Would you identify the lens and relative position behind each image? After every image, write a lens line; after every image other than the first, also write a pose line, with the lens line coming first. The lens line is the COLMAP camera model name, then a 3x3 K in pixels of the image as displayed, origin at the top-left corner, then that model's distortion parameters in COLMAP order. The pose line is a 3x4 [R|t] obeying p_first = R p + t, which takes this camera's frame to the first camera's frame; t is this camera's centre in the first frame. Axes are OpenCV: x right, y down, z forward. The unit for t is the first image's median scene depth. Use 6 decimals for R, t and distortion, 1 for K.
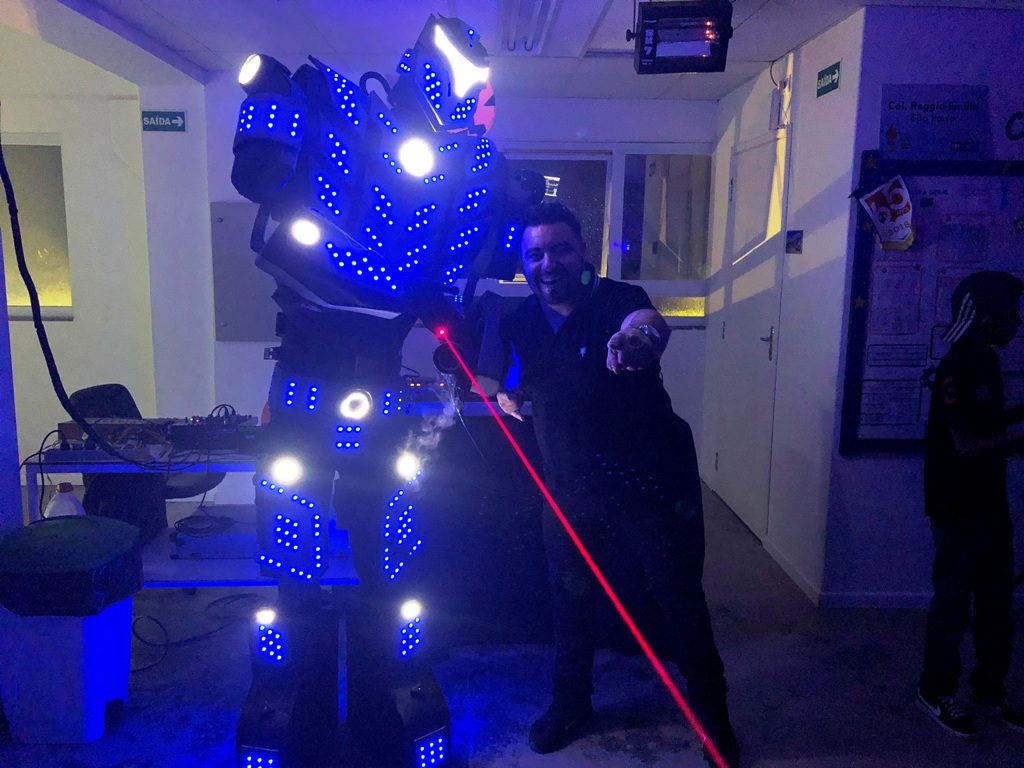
lens RADIAL K [[925.7, 0, 506.5], [0, 925.7, 384.1], [0, 0, 1]] dist [0.002492, 0.001034]
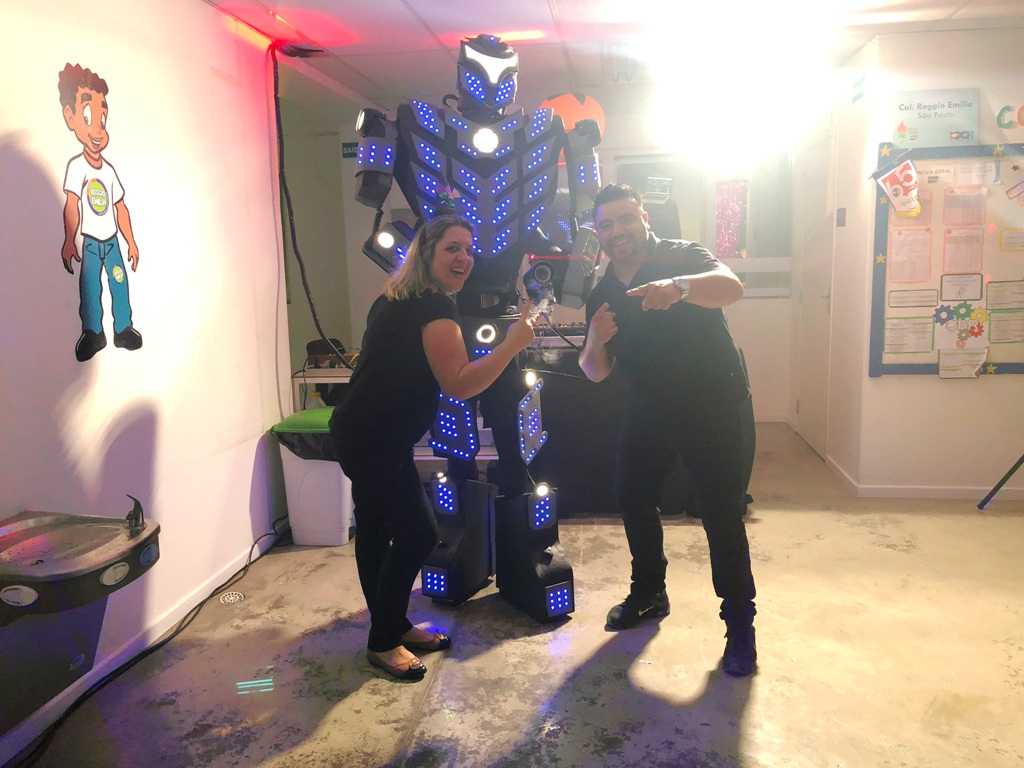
lens RADIAL K [[925.7, 0, 506.5], [0, 925.7, 384.1], [0, 0, 1]] dist [0.002492, 0.001034]
pose [[0.987404, -0.012986, -0.157682, 0.063407], [0.010138, 0.999771, -0.018853, 0.108229], [0.157891, 0.017017, 0.987310, -0.370403]]
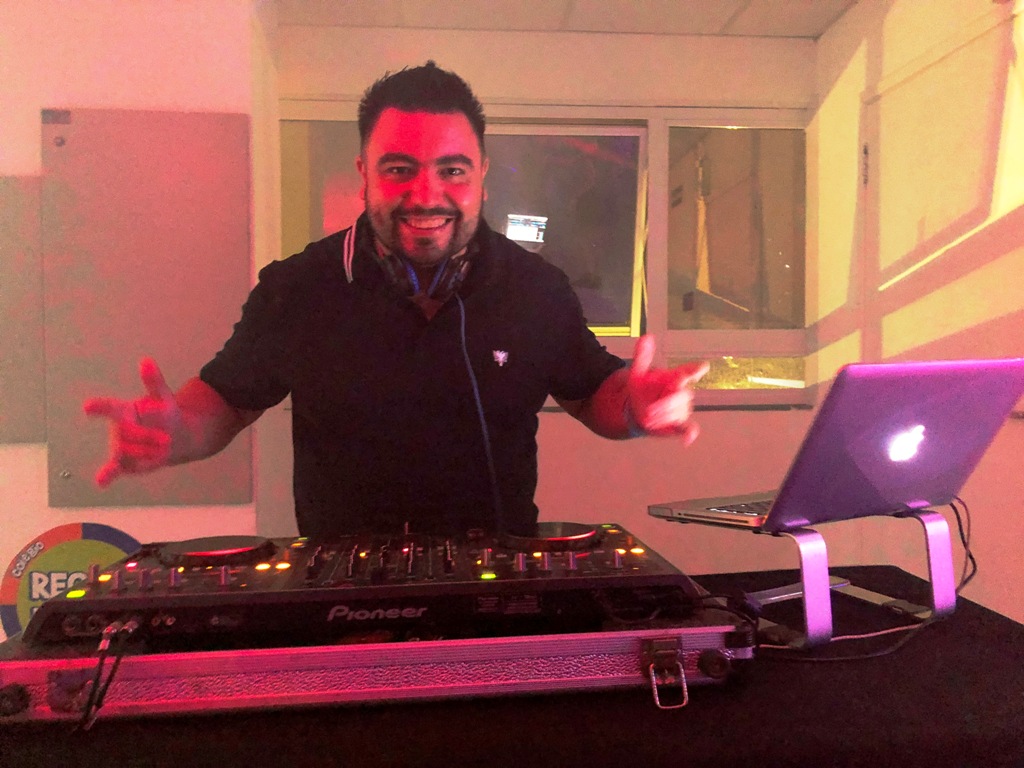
lens RADIAL K [[925.7, 0, 506.5], [0, 925.7, 384.1], [0, 0, 1]] dist [0.002492, 0.001034]
pose [[0.999435, -0.012719, 0.031111, 0.000515], [0.016101, 0.993694, -0.110965, -0.018661], [-0.029504, 0.111403, 0.993337, 0.626253]]
